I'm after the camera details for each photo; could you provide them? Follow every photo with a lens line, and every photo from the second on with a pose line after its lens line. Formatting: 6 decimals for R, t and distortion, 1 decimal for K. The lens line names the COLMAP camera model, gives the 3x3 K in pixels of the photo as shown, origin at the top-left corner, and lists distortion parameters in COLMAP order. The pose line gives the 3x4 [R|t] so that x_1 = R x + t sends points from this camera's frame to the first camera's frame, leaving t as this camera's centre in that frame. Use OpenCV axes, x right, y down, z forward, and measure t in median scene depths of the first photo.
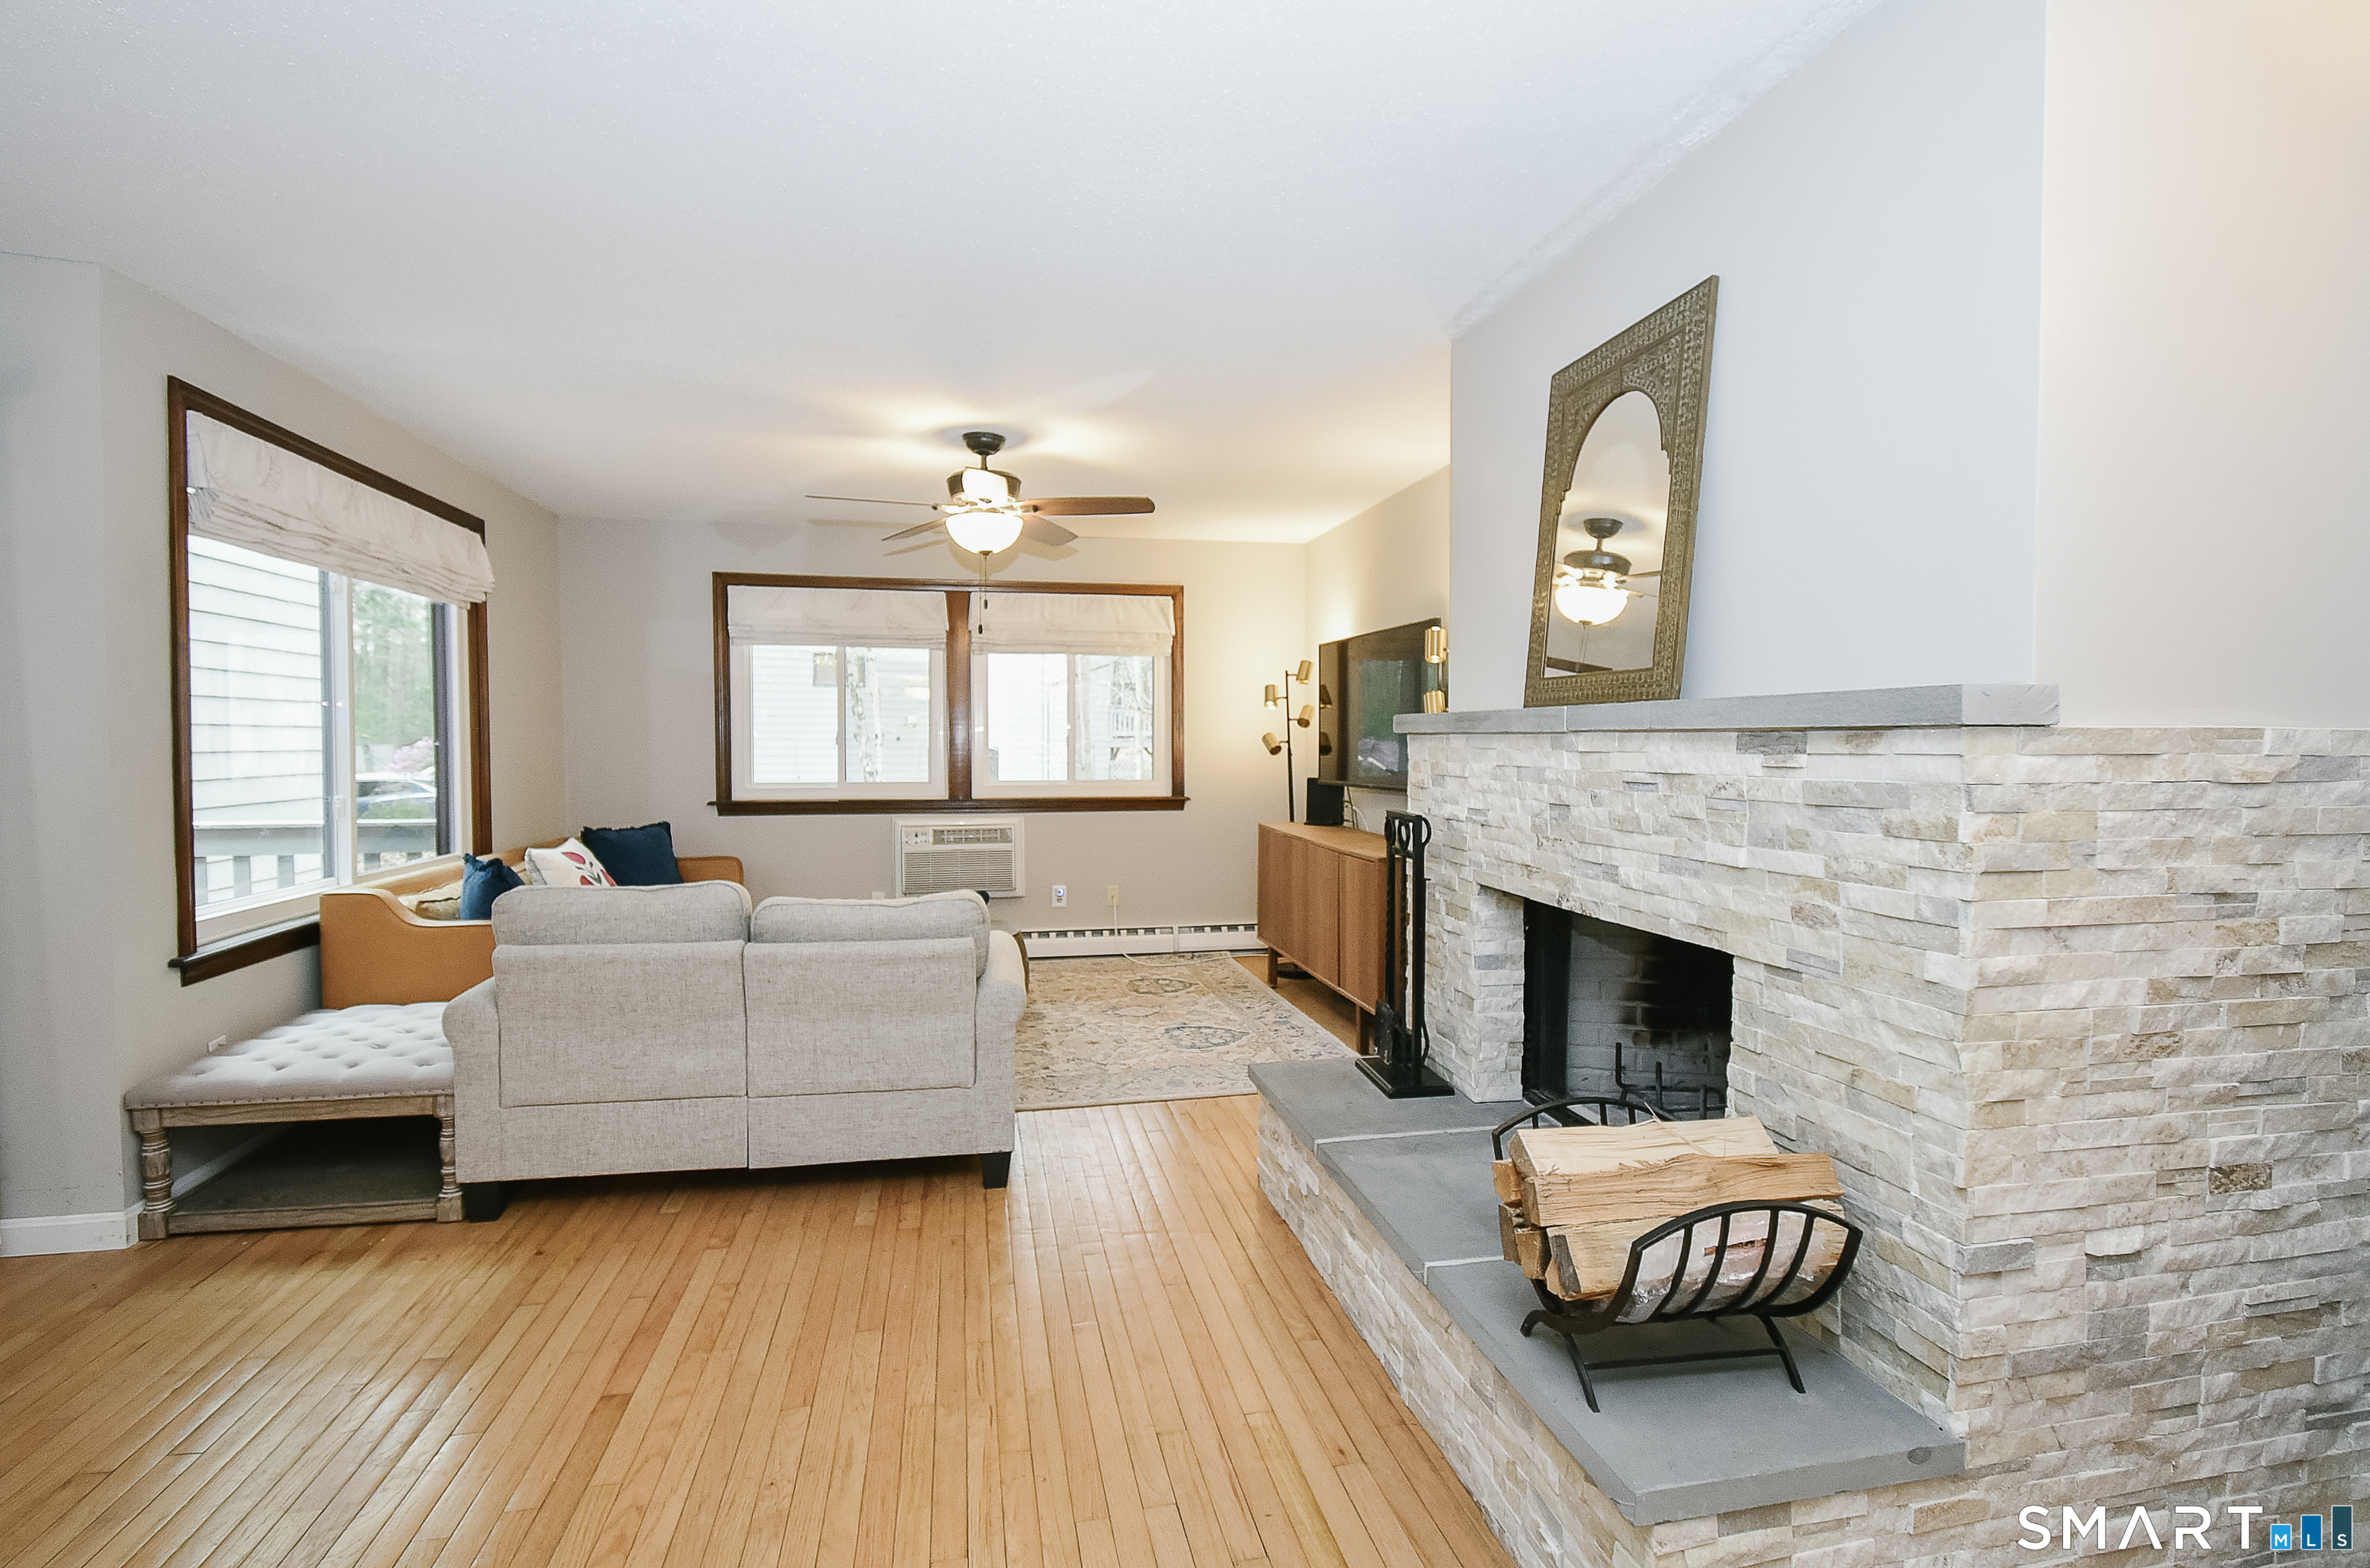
lens RADIAL K [[1055.9, 0, 1184.9], [0, 1055.9, 783.1], [0, 0, 1]] dist [0.009607, -0.004489]
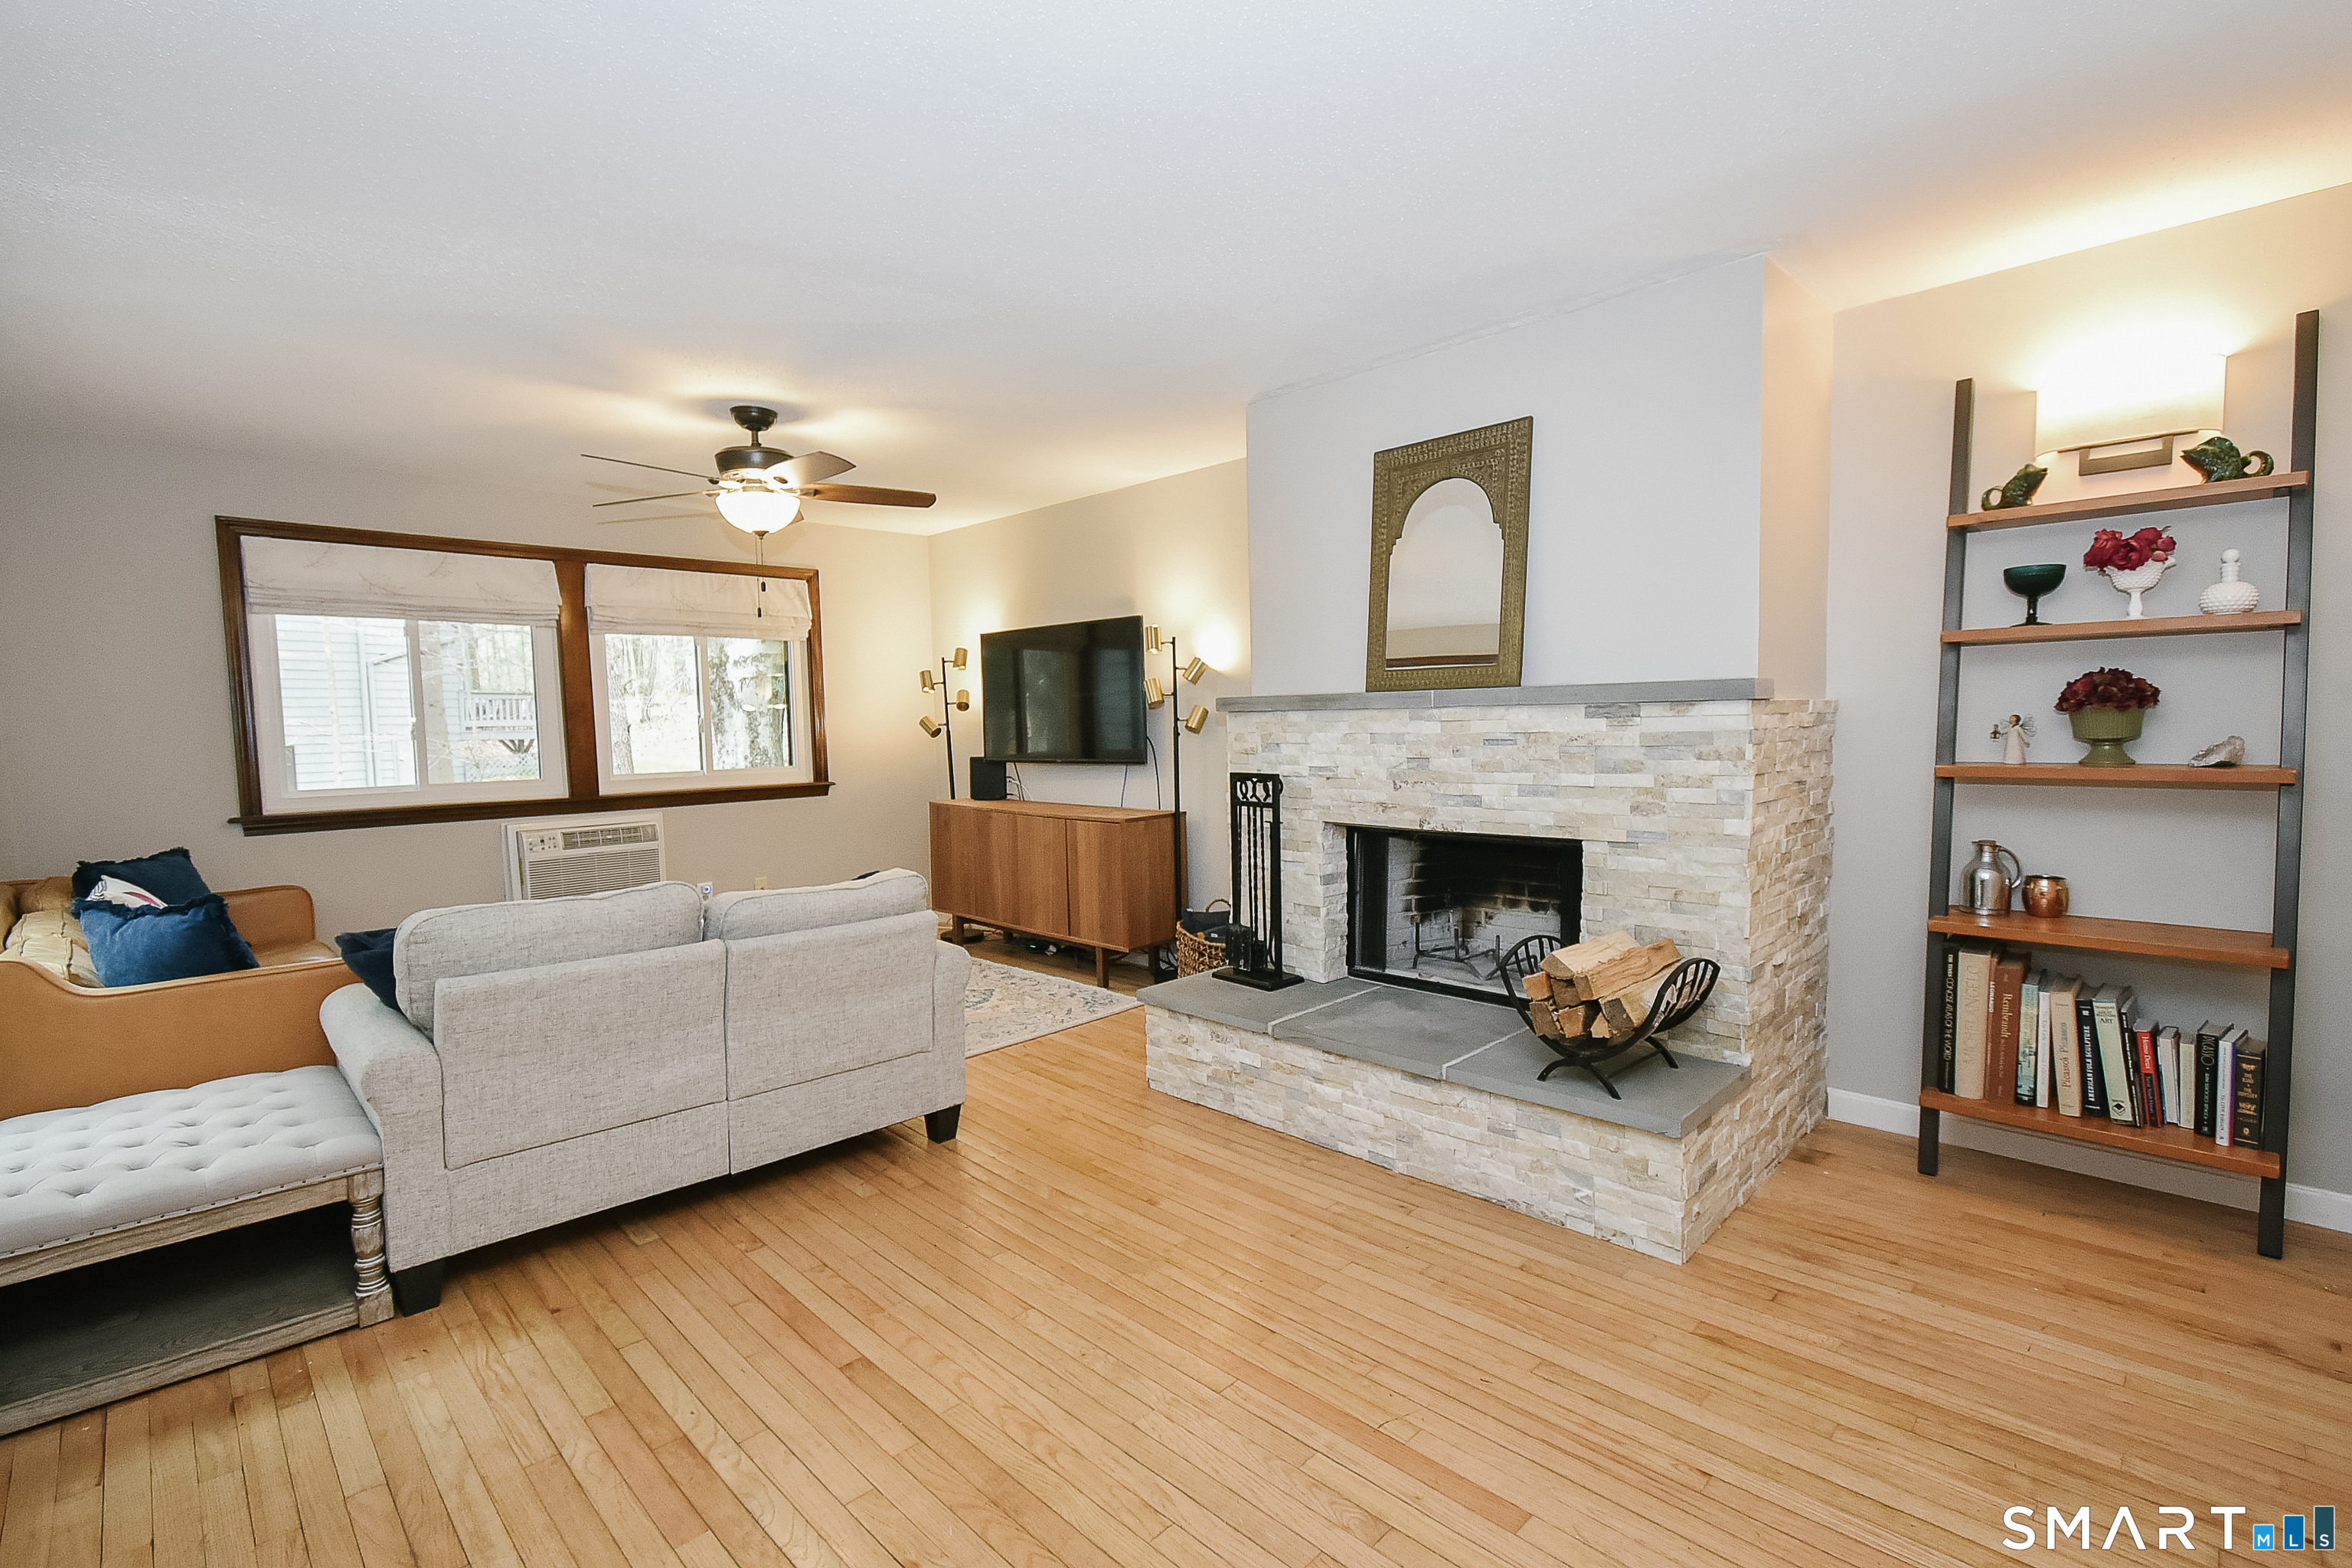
lens RADIAL K [[1048.0, 0, 1179.5], [0, 1048.0, 793.4], [0, 0, 1]] dist [0.009607, -0.004489]
pose [[0.836601, -0.057608, 0.544775, -0.594770], [0.043347, 0.998299, 0.038999, -0.001262], [-0.546095, -0.009012, 0.837675, -0.020127]]
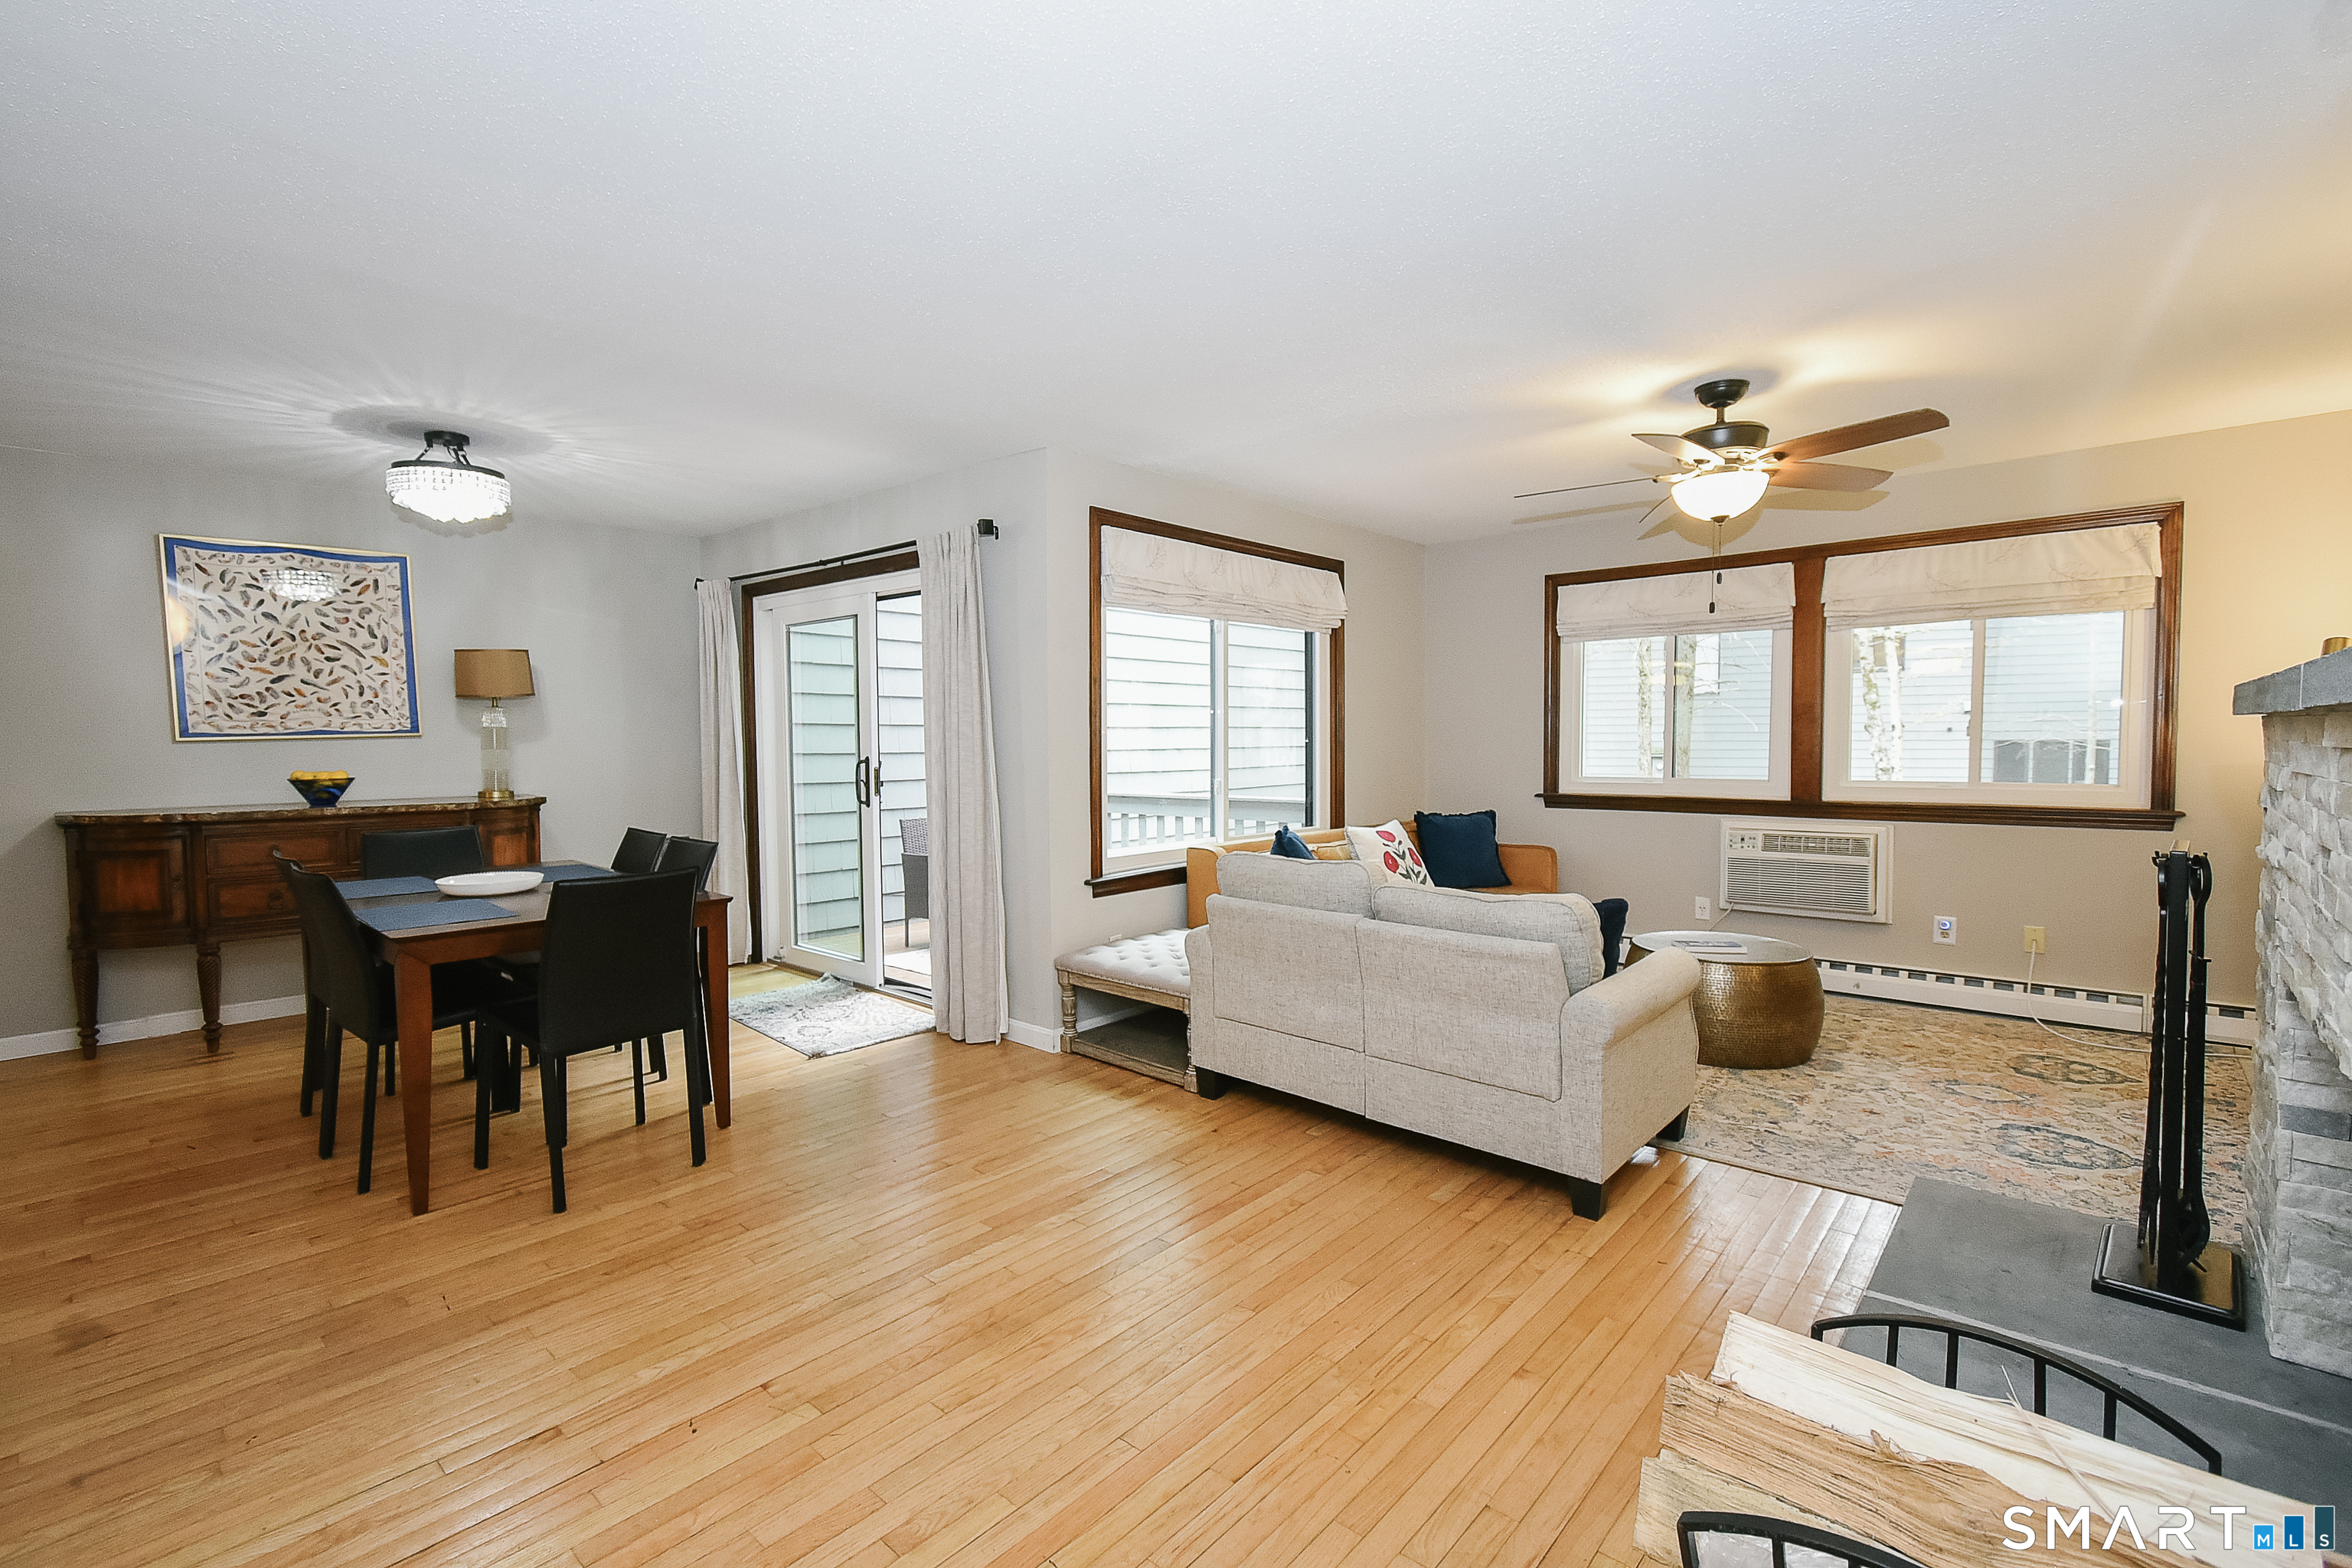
lens RADIAL K [[1048.0, 0, 1173.5], [0, 1048.0, 788.0], [0, 0, 1]] dist [0.009607, -0.004489]
pose [[0.591016, 0.030425, -0.806086, 0.370012], [-0.021786, 0.999526, 0.021752, -0.006340], [0.806366, 0.004705, 0.591398, 0.182169]]
